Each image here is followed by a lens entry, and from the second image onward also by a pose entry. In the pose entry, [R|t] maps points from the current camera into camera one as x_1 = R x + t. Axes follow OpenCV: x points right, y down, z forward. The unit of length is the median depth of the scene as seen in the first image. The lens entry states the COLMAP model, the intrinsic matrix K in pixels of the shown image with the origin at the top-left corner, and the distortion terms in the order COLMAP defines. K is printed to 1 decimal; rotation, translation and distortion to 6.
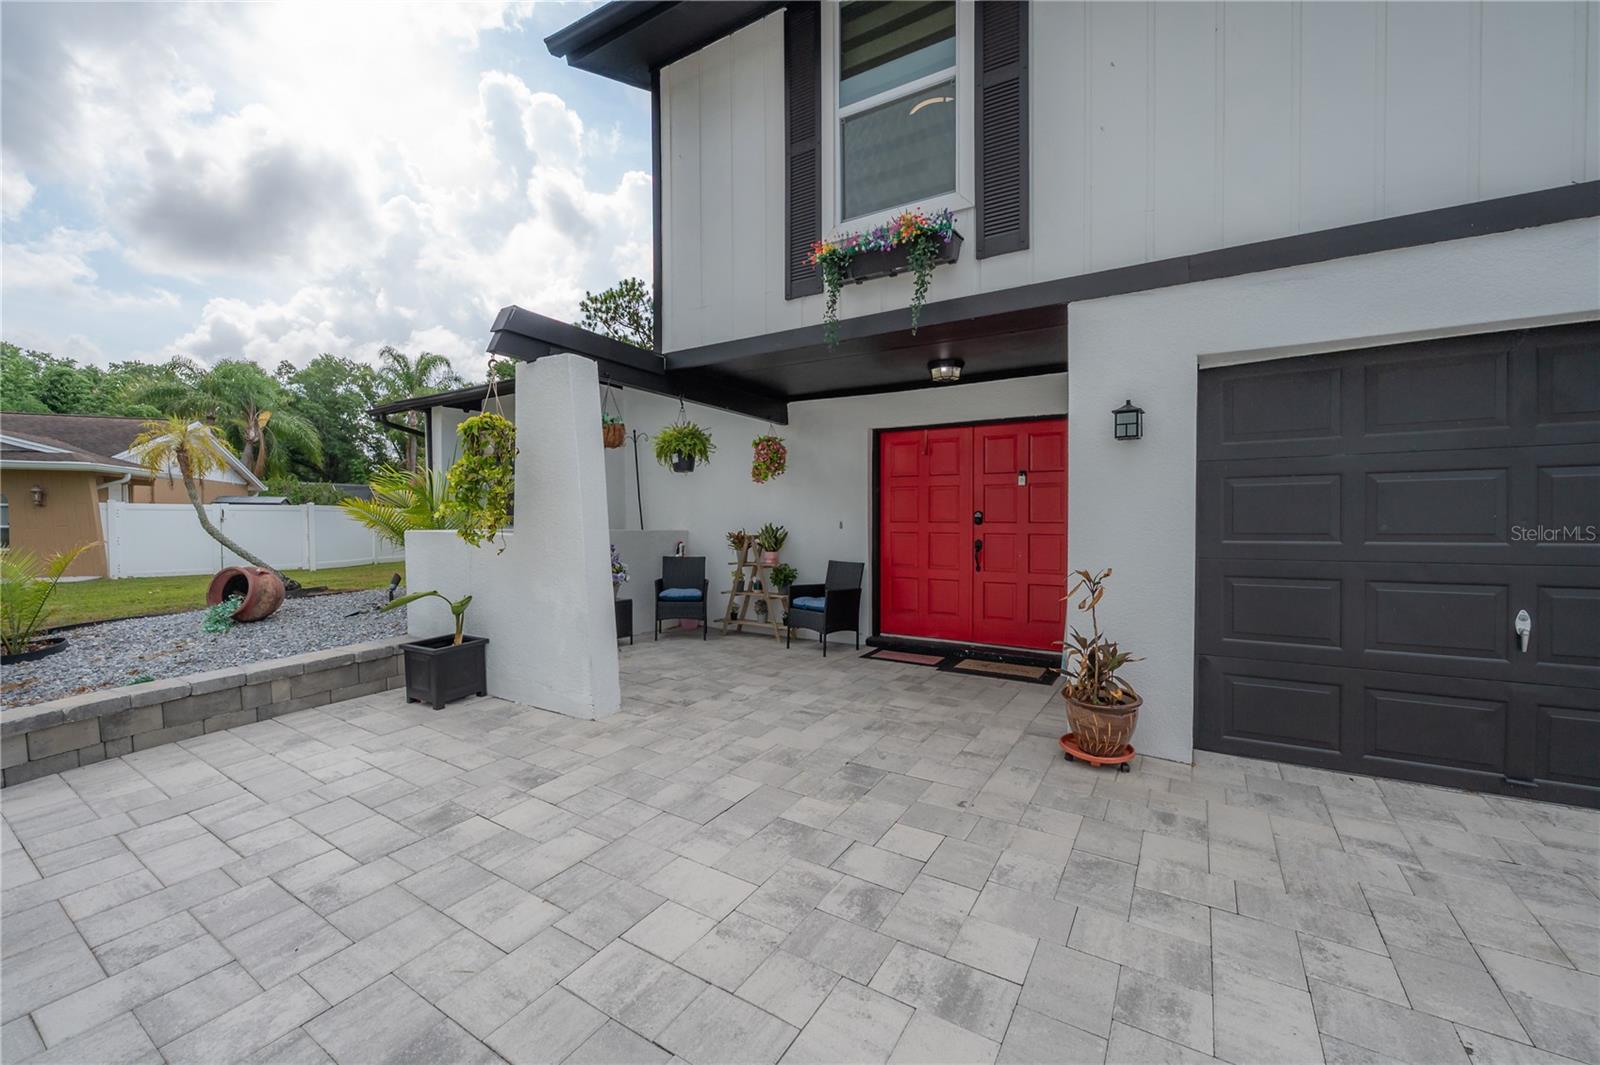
lens RADIAL K [[650.8, 0, 773.7], [0, 650.8, 542.1], [0, 0, 1]] dist [-0.000894, -0.000156]
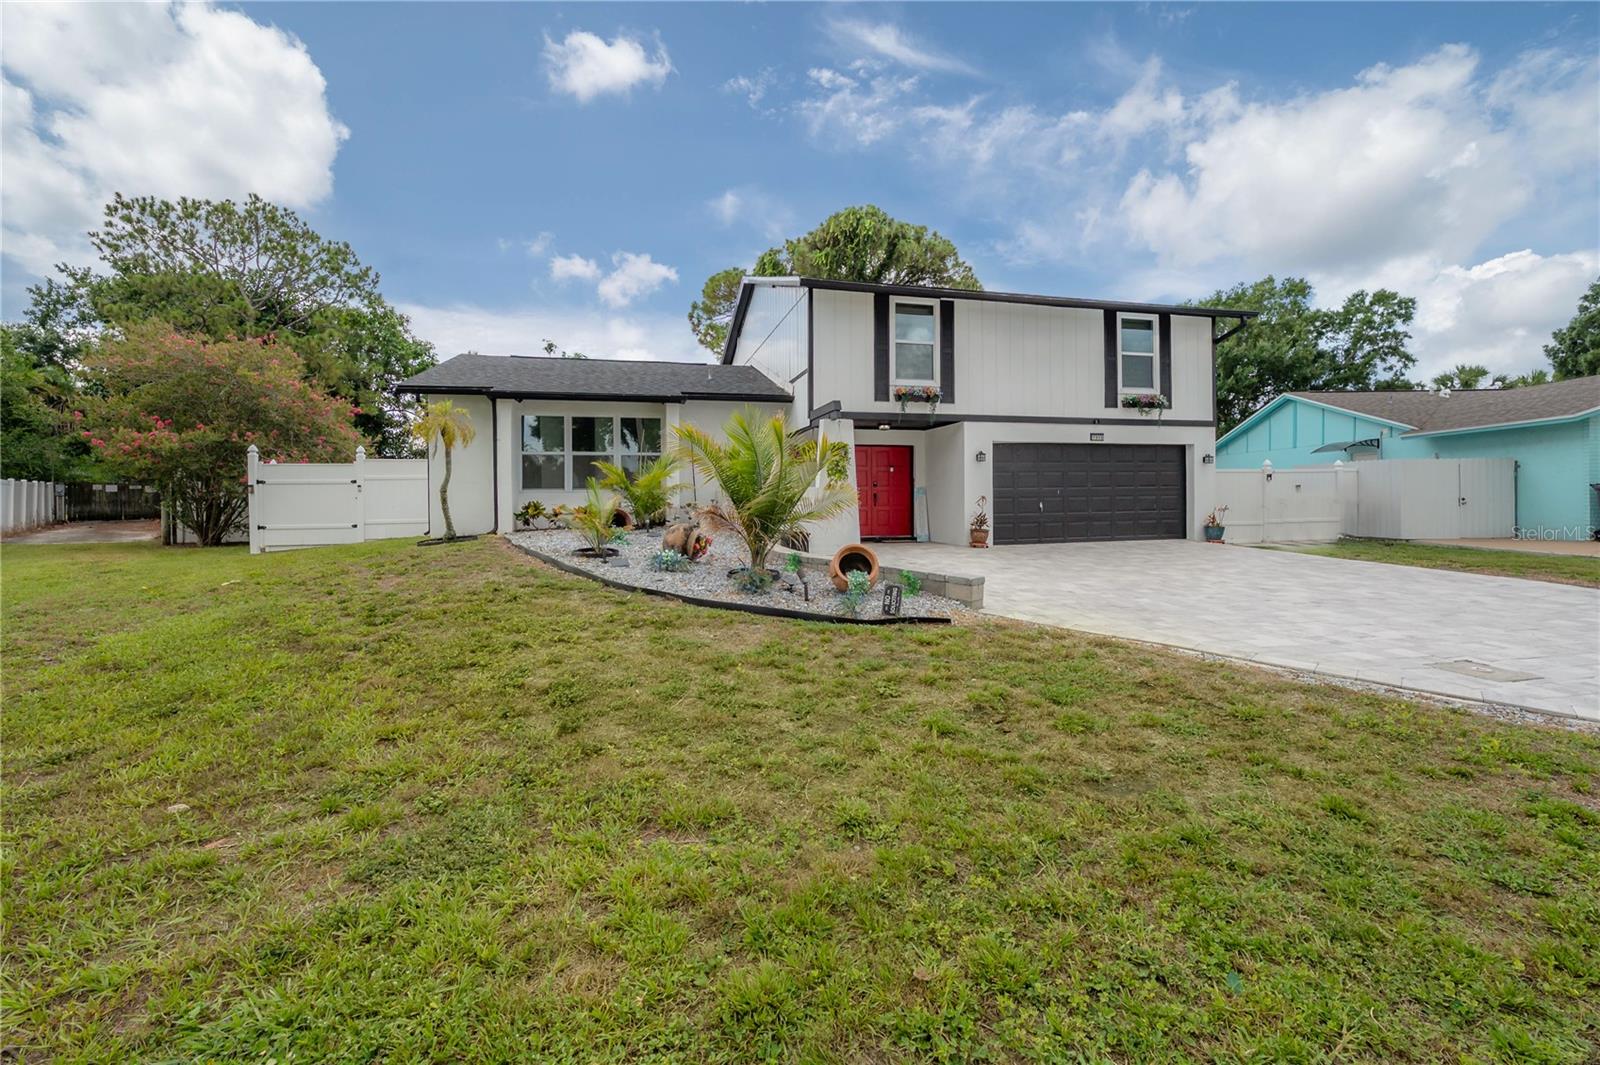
lens RADIAL K [[624.6, 0, 803.7], [0, 624.6, 497.4], [0, 0, 1]] dist [-0.002473, -0.000175]
pose [[0.690125, -0.007189, 0.723655, -2.405205], [0.029394, 0.999404, -0.018104, 0.072729], [-0.723093, 0.033765, 0.689925, -0.638105]]
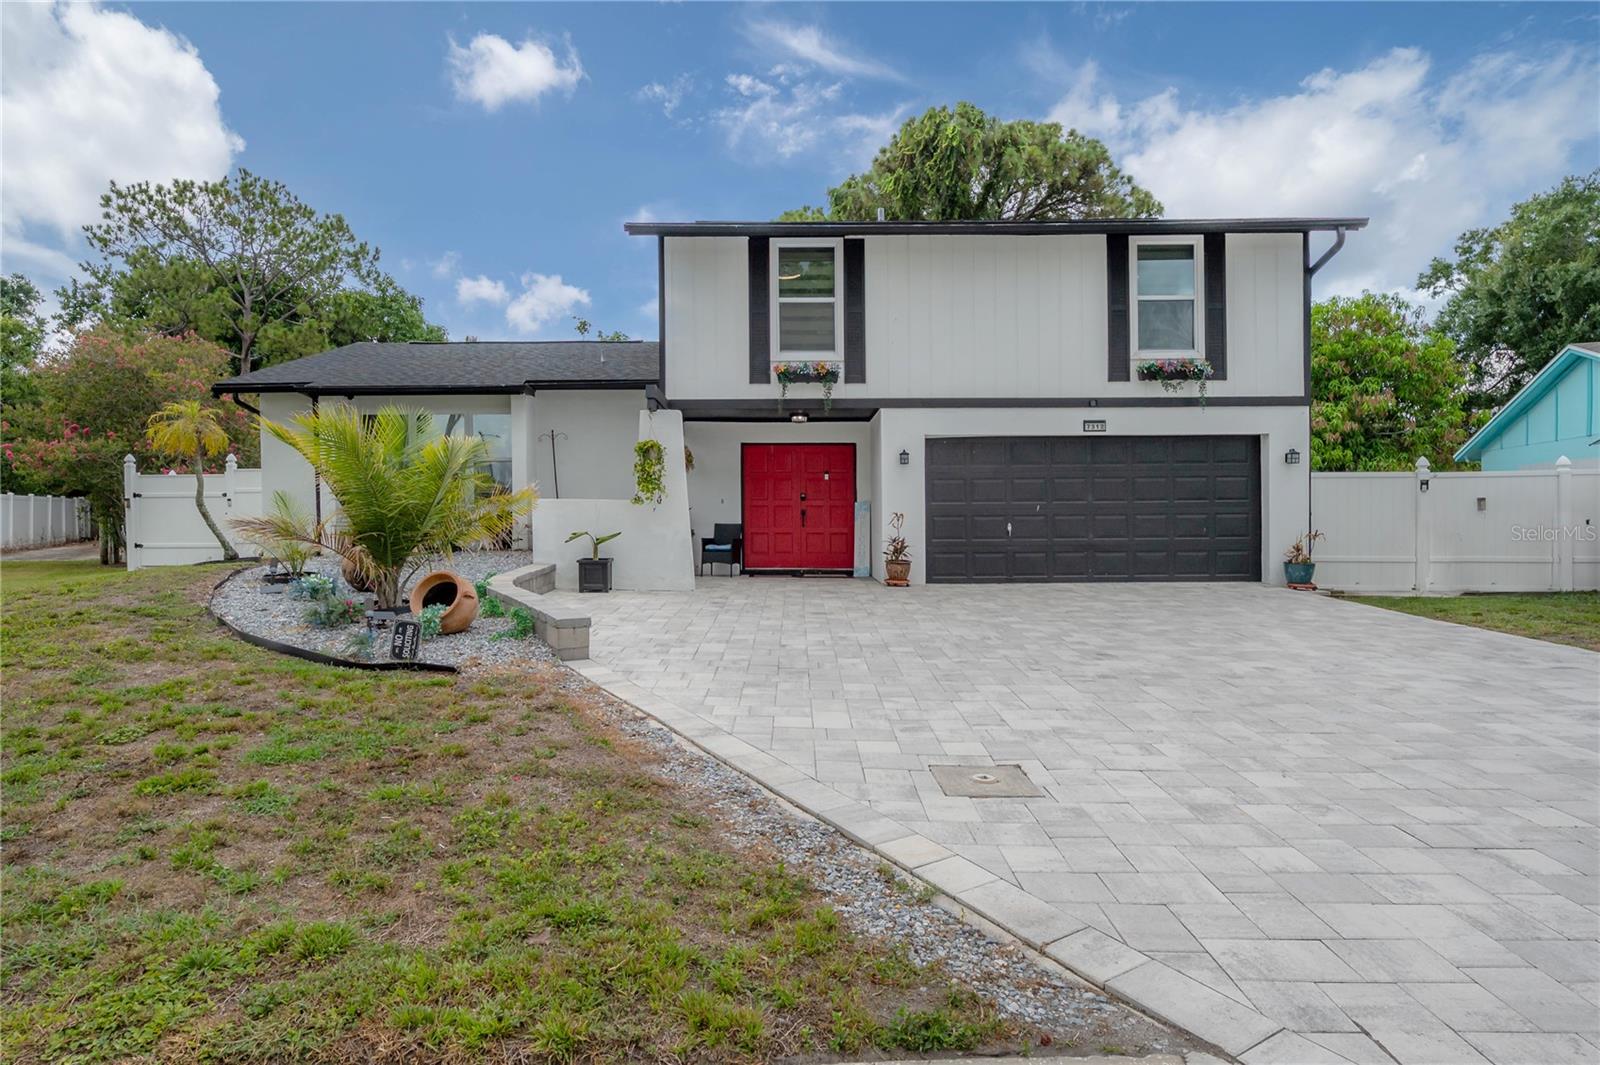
lens RADIAL K [[850.7, 0, 800.0], [0, 850.7, 532.5], [0, 0, 1]] dist [0.002780, 0.000326]
pose [[0.844384, -0.012307, 0.535597, -1.451059], [0.019256, 0.999787, -0.007385, 0.118272], [-0.535392, 0.016549, 0.844442, -1.467041]]
